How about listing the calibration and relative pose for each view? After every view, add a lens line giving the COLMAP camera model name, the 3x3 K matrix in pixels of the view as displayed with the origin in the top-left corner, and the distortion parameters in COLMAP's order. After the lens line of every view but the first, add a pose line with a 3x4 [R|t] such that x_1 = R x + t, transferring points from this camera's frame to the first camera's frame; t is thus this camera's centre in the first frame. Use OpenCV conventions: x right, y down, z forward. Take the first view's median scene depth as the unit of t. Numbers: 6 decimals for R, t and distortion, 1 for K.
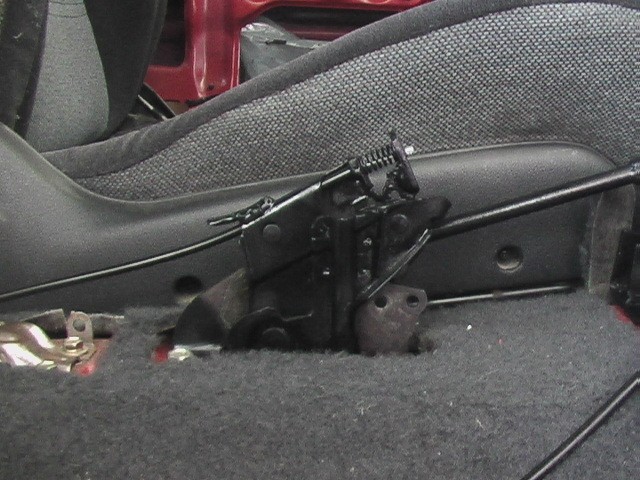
lens RADIAL K [[781.5, 0, 320.0], [0, 781.5, 240.0], [0, 0, 1]] dist [-0.203457, 0.006212]
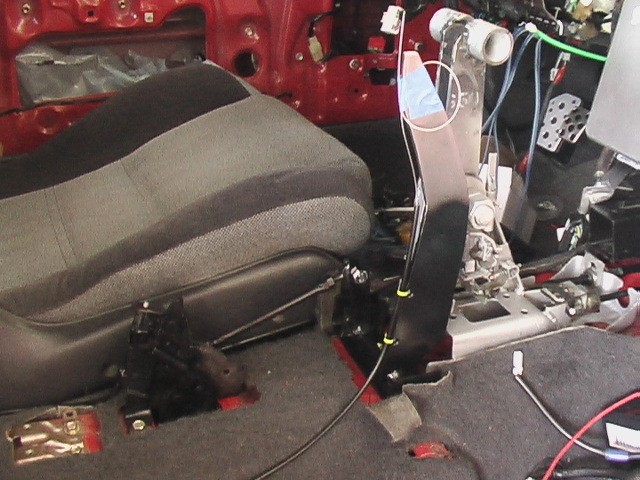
lens RADIAL K [[756.1, 0, 320.0], [0, 756.1, 240.0], [0, 0, 1]] dist [-0.192499, 0.016836]
pose [[0.920141, -0.175398, 0.350110, -0.302073], [0.082531, 0.960857, 0.264465, -0.703917], [-0.382792, -0.214450, 0.898600, -0.721193]]
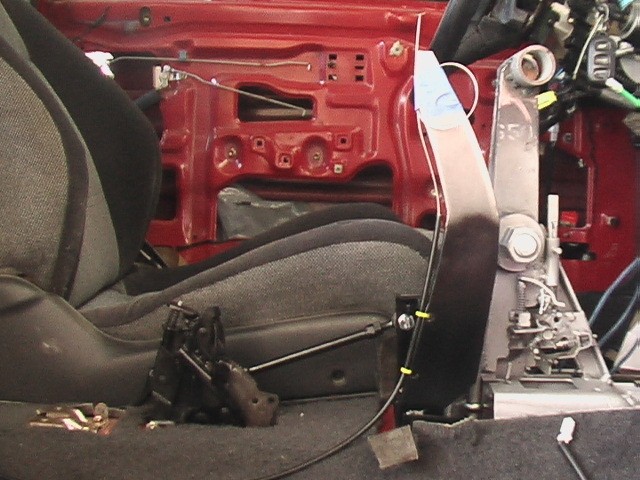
lens RADIAL K [[759.1, 0, 319.4], [0, 759.1, 258.3], [0, 0, 1]] dist [-0.196854, 0.008373]
pose [[0.999949, 0.006420, -0.007737, 0.239091], [-0.007142, 0.995238, -0.097214, -0.088791], [0.007076, 0.097264, 0.995233, -0.864440]]
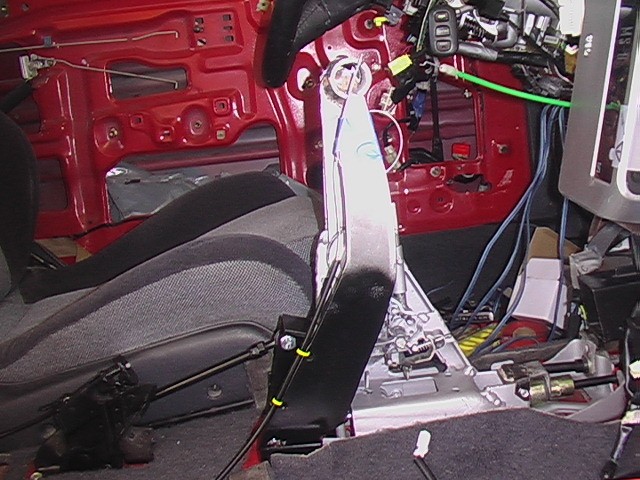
lens RADIAL K [[756.1, 0, 320.0], [0, 756.1, 240.0], [0, 0, 1]] dist [-0.192499, 0.016836]
pose [[0.989222, -0.137135, 0.051324, 0.503271], [0.136466, 0.990510, 0.016334, -0.363820], [-0.053077, -0.009154, 0.998548, -0.862547]]
